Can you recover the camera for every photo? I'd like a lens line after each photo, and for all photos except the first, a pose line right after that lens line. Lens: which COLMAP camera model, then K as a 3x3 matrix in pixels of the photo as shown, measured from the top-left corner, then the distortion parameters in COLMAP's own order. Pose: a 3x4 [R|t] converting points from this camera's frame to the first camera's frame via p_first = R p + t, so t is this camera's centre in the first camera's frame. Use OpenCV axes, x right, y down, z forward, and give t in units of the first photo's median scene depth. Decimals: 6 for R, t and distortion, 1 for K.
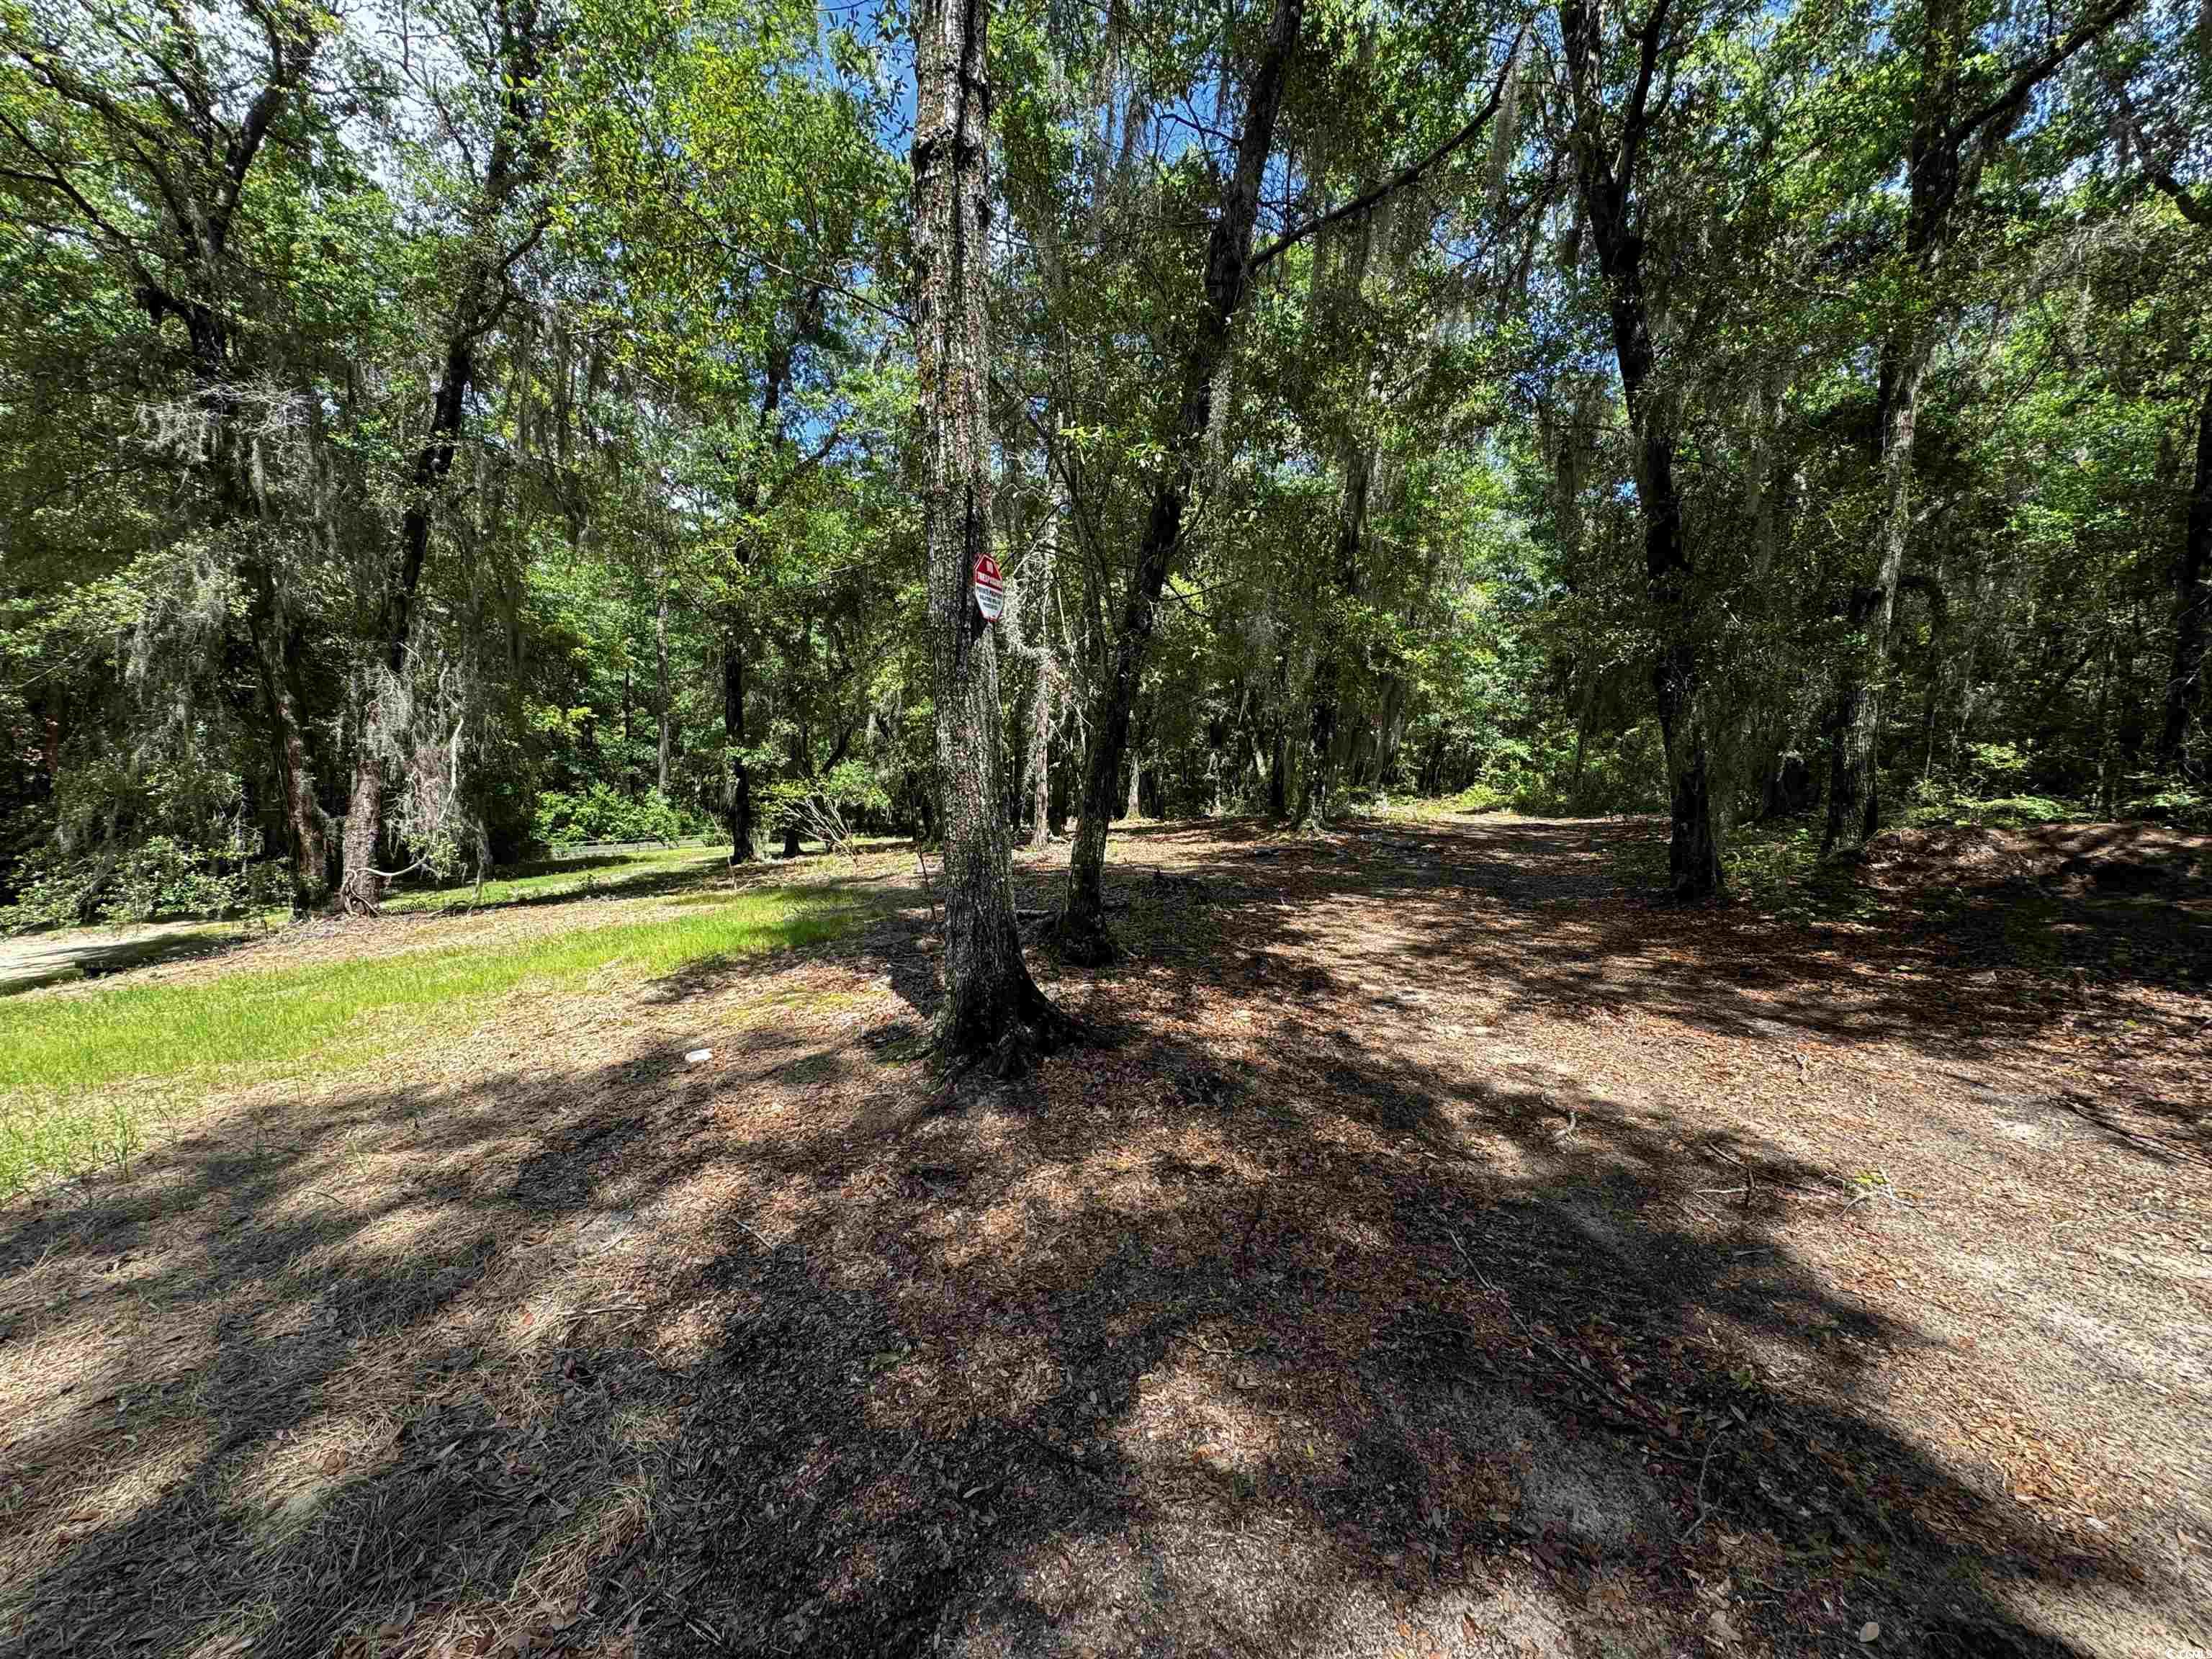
lens RADIAL K [[876.8, 0, 1104.6], [0, 876.8, 828.9], [0, 0, 1]] dist [-0.002529, 0.000393]
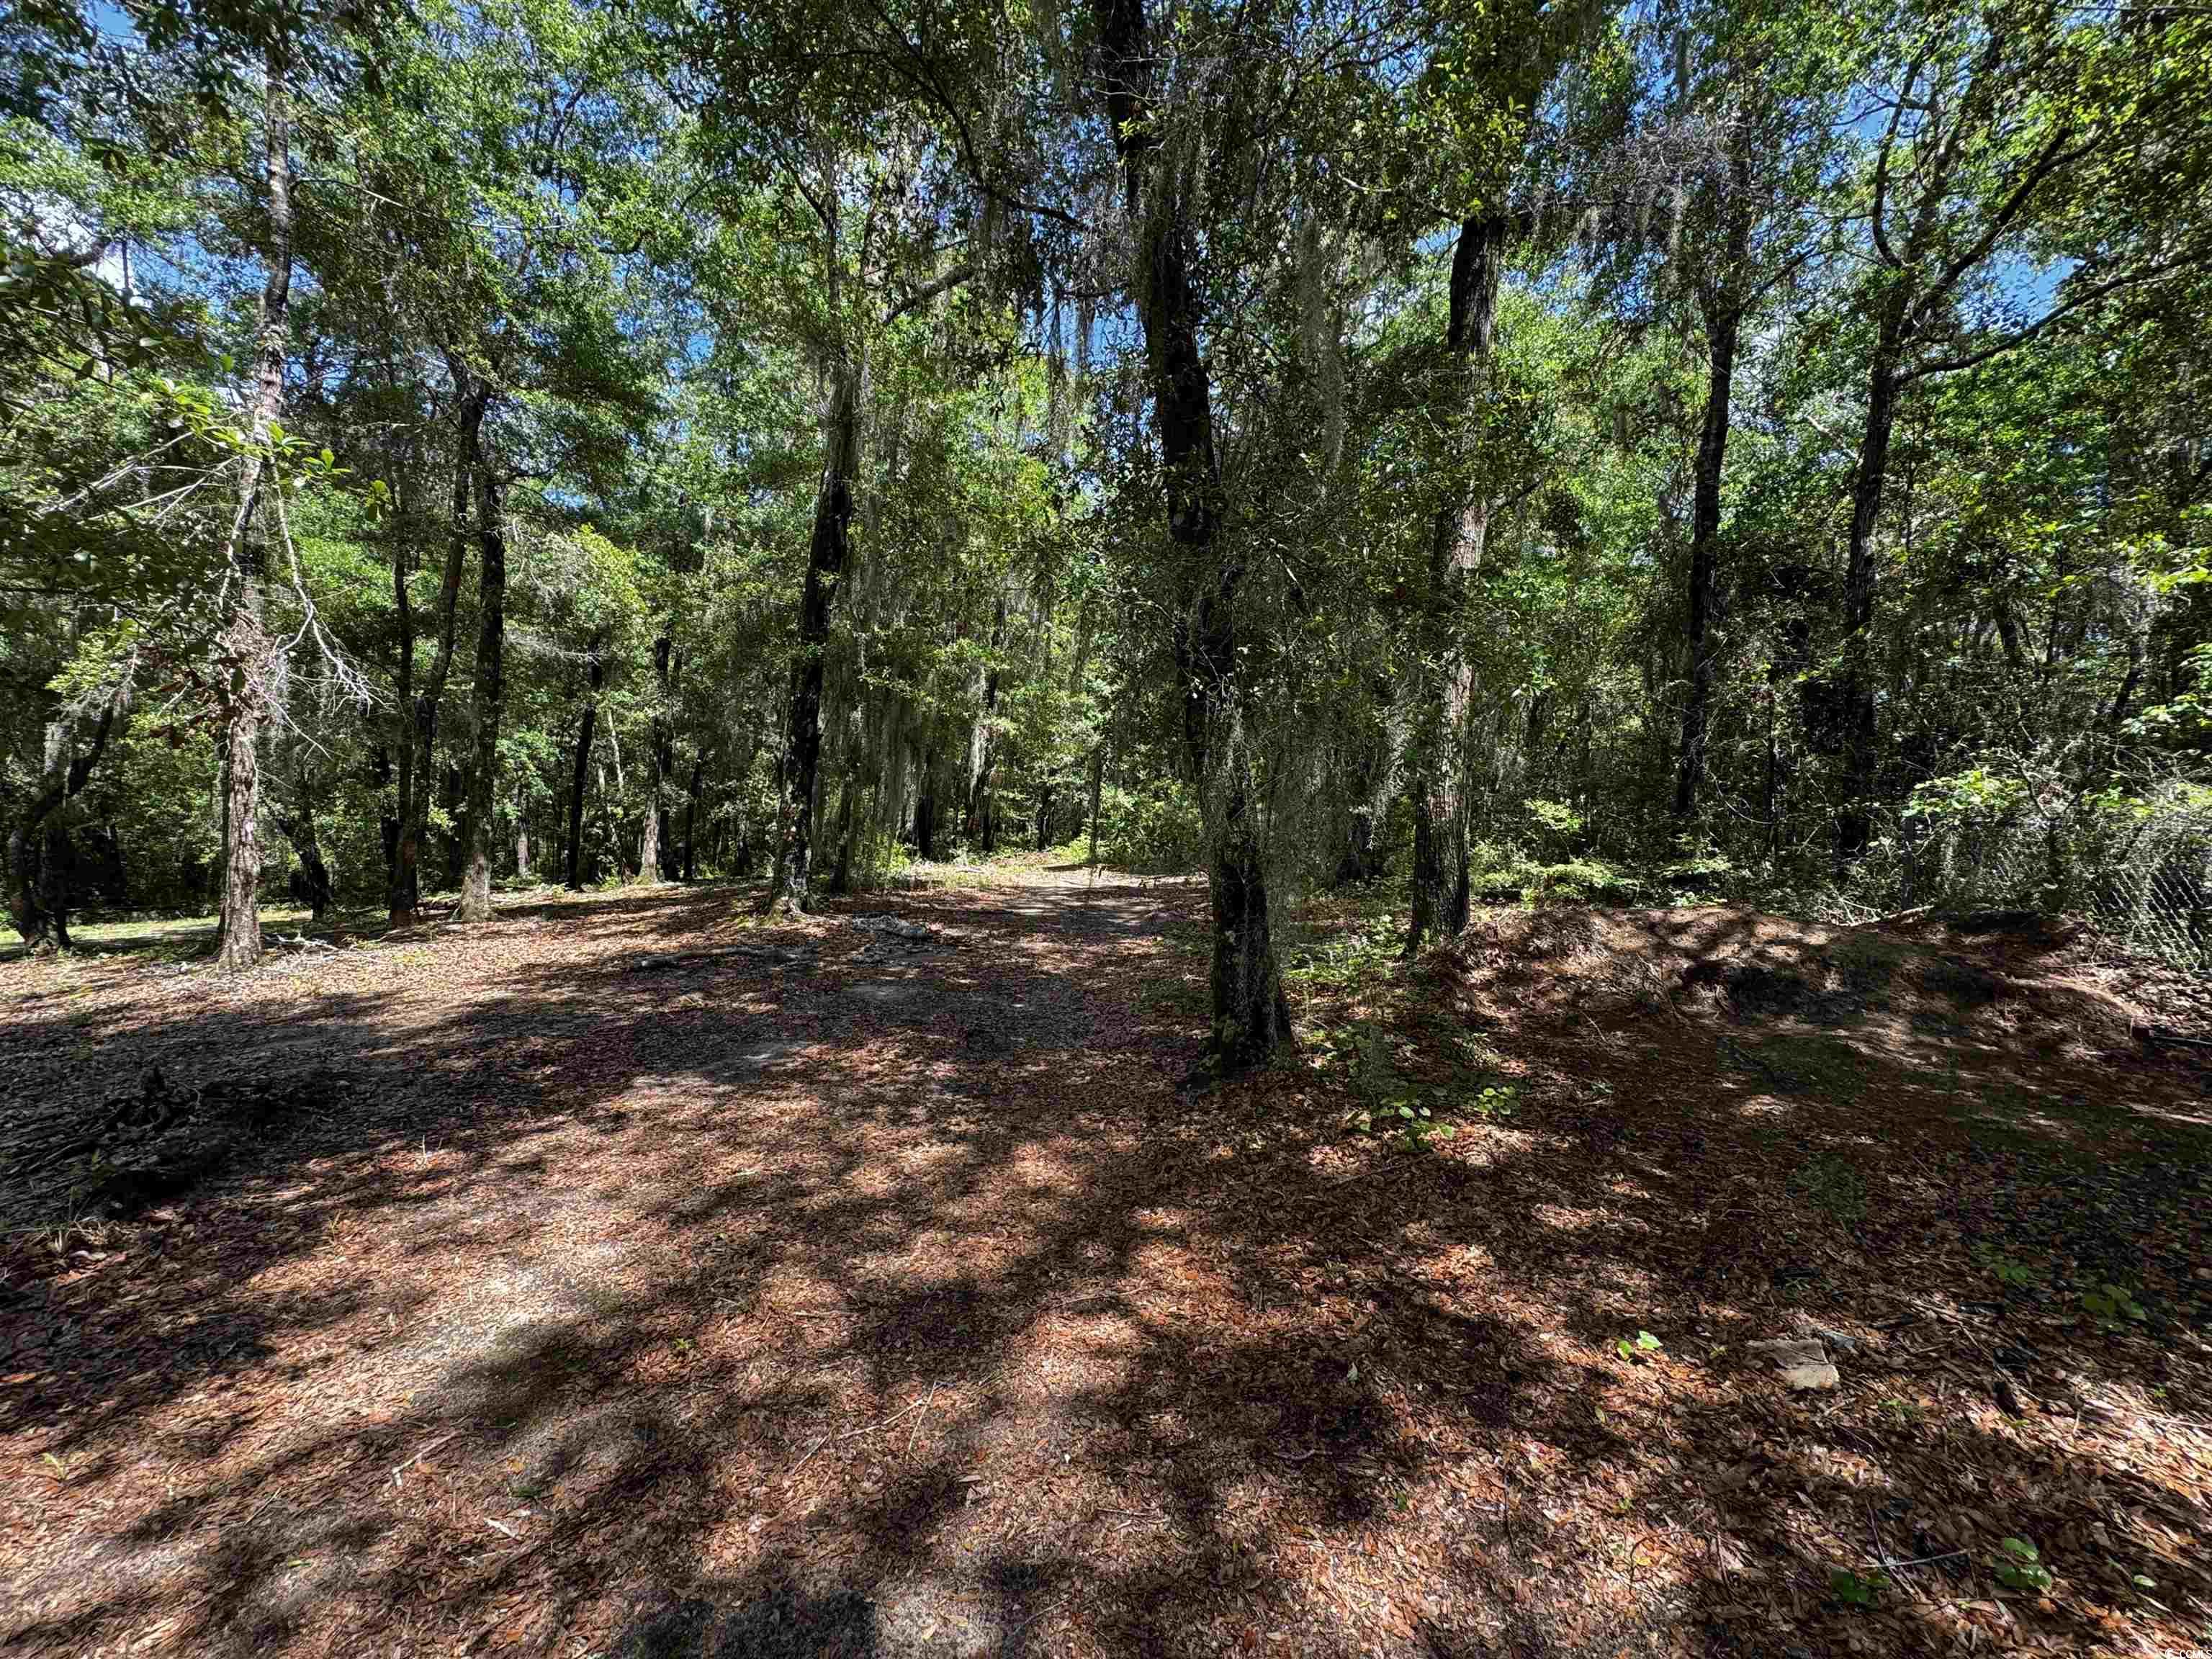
lens RADIAL K [[876.8, 0, 1104.5], [0, 876.8, 827.8], [0, 0, 1]] dist [-0.002529, 0.000393]
pose [[0.924402, 0.002728, 0.381409, 0.257939], [0.017823, 0.998573, -0.050340, -0.033422], [-0.381002, 0.053333, 0.923035, 0.348894]]
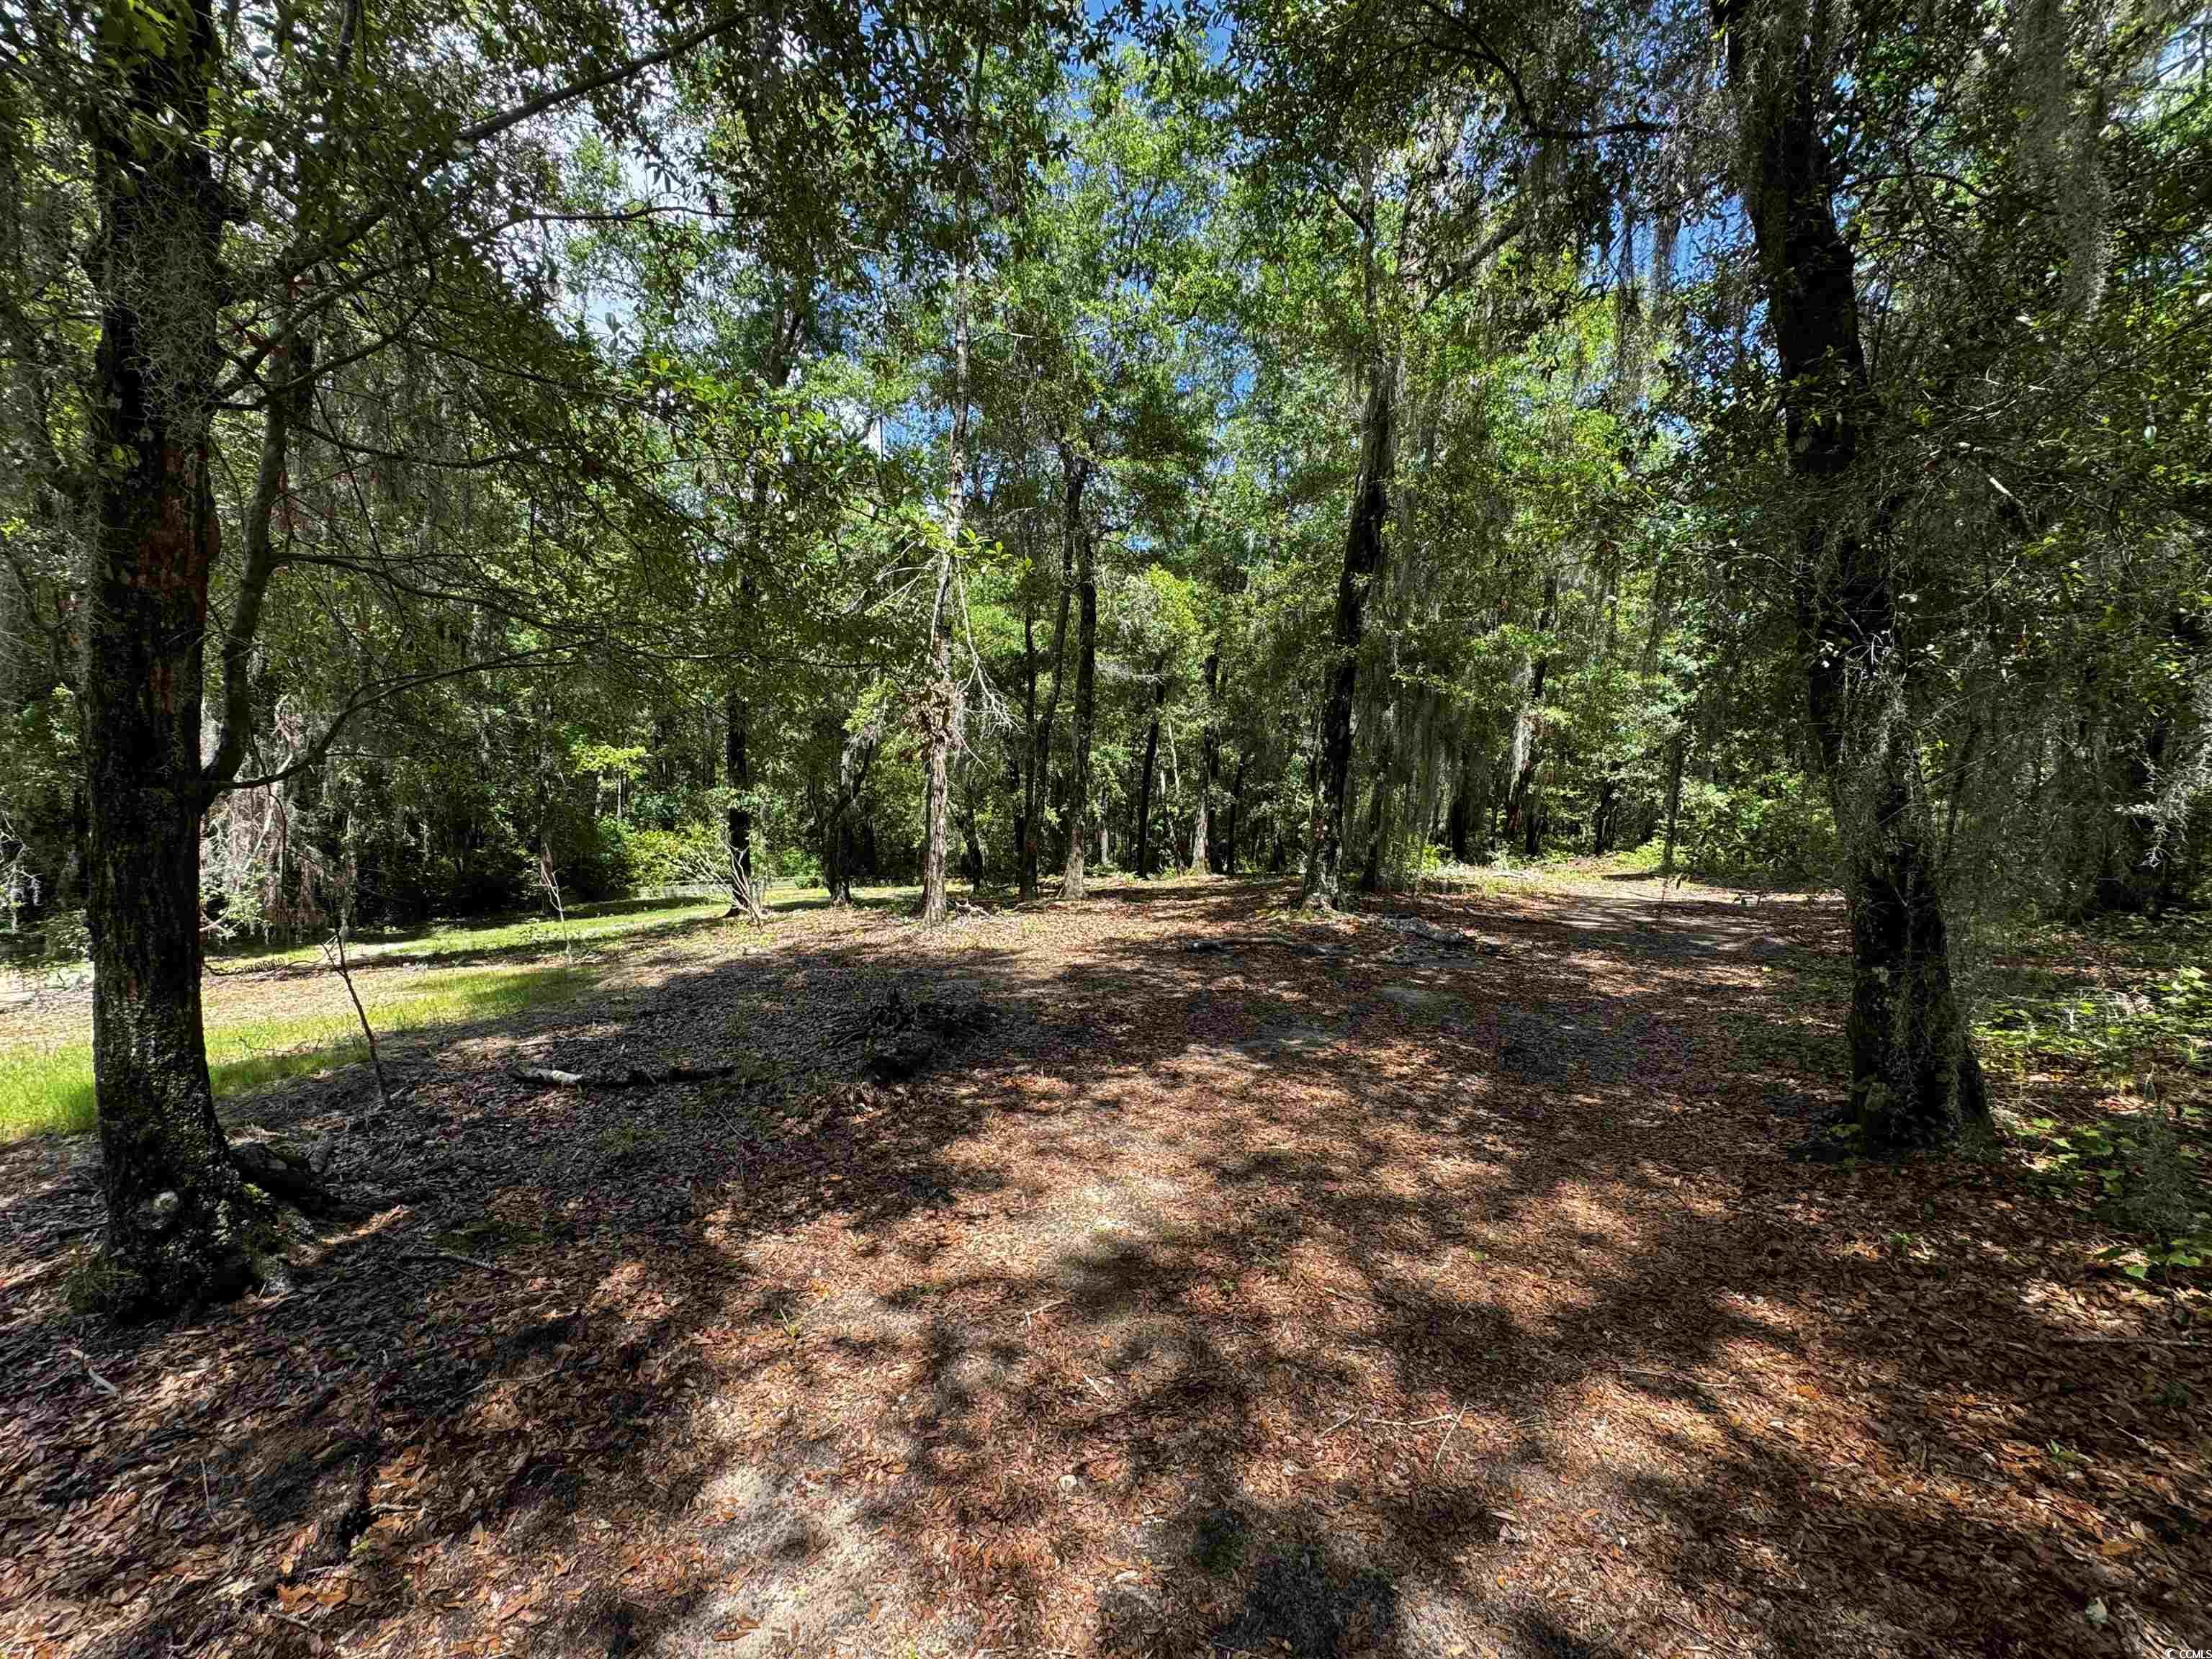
lens RADIAL K [[876.8, 0, 1103.2], [0, 876.8, 828.2], [0, 0, 1]] dist [-0.002529, 0.000393]
pose [[0.980716, 0.014655, -0.194889, 0.256164], [-0.024359, 0.998575, -0.047488, -0.032880], [0.193916, 0.051319, 0.979675, 0.343951]]
